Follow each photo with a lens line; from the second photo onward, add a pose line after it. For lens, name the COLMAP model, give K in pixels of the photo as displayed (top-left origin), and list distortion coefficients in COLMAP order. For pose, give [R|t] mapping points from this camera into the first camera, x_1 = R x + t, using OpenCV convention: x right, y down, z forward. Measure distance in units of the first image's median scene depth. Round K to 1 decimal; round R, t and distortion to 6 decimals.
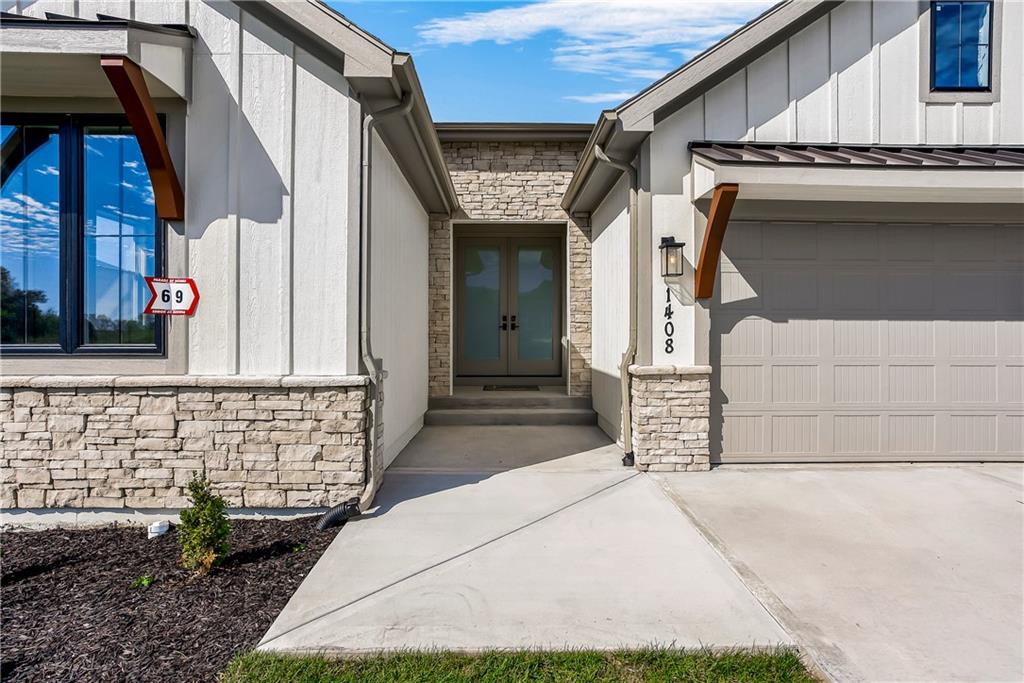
lens RADIAL K [[498.8, 0, 512.0], [0, 498.8, 341.5], [0, 0, 1]] dist [-0.044248, 0.023712]
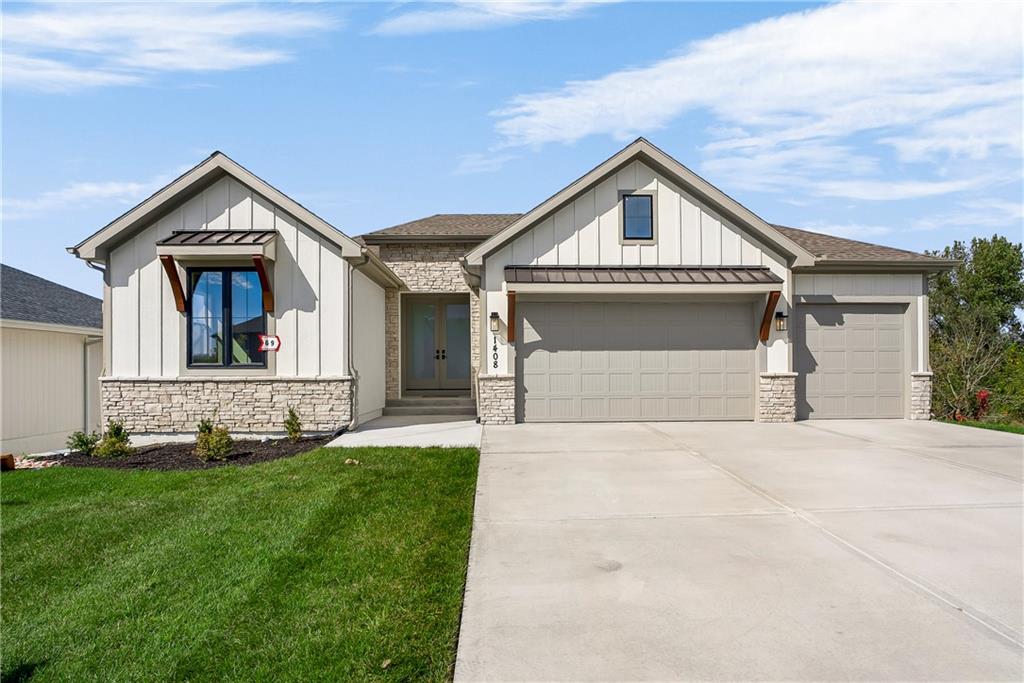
lens RADIAL K [[584.8, 0, 508.2], [0, 584.8, 376.8], [0, 0, 1]] dist [-0.002889, -0.000046]
pose [[0.999983, -0.005795, 0.001048, 0.370745], [0.005799, 0.999977, -0.003499, 0.070635], [-0.001028, 0.003505, 0.999993, -1.466176]]
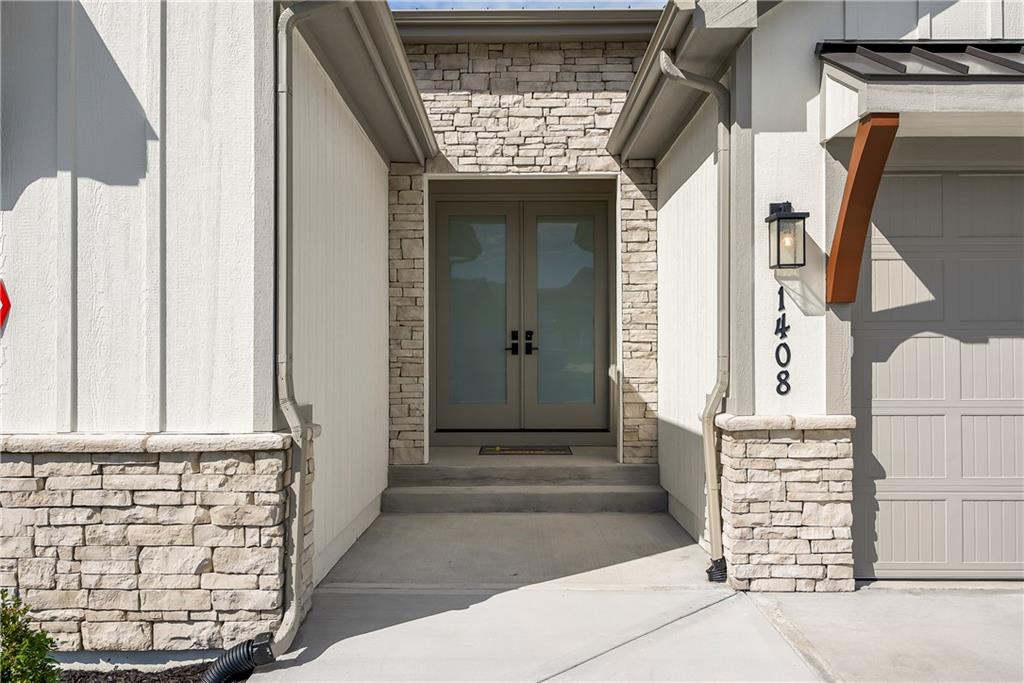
lens RADIAL K [[835.3, 0, 514.3], [0, 835.3, 362.4], [0, 0, 1]] dist [0.055401, -0.078106]
pose [[0.999801, -0.002557, -0.019793, 0.009326], [0.002369, 0.999952, -0.009520, -0.006991], [0.019817, 0.009471, 0.999759, -0.029668]]
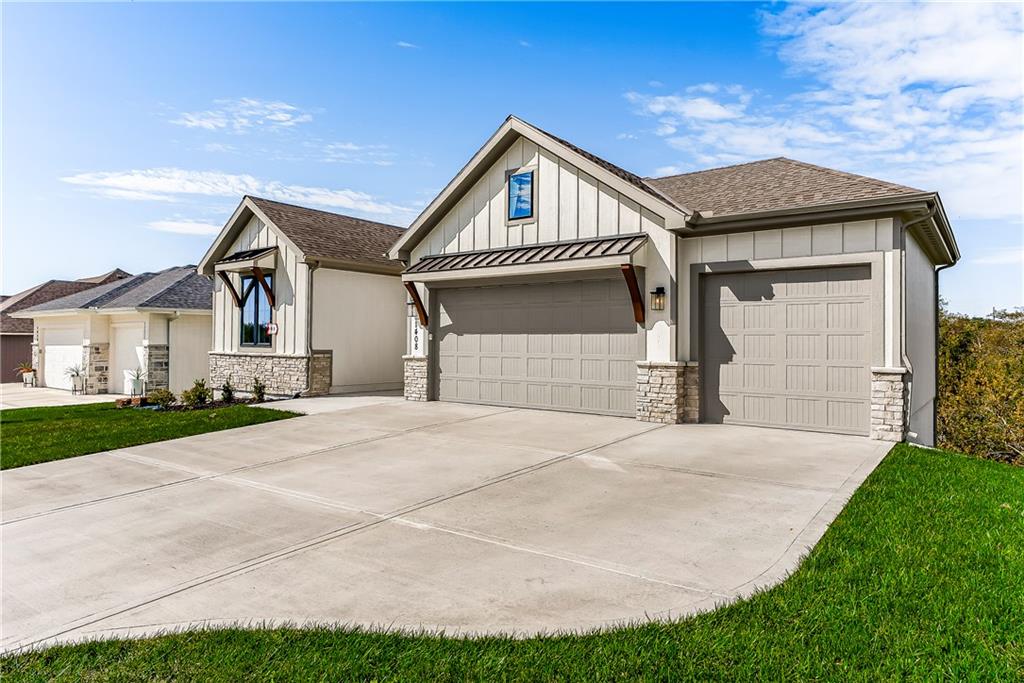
lens RADIAL K [[614.3, 0, 512.0], [0, 614.3, 341.5], [0, 0, 1]] dist [0.031707, -0.000066]
pose [[0.780717, 0.004378, -0.624870, 2.477279], [-0.014958, 0.999820, -0.011684, 0.013264], [0.624706, 0.018469, 0.780642, -0.964881]]
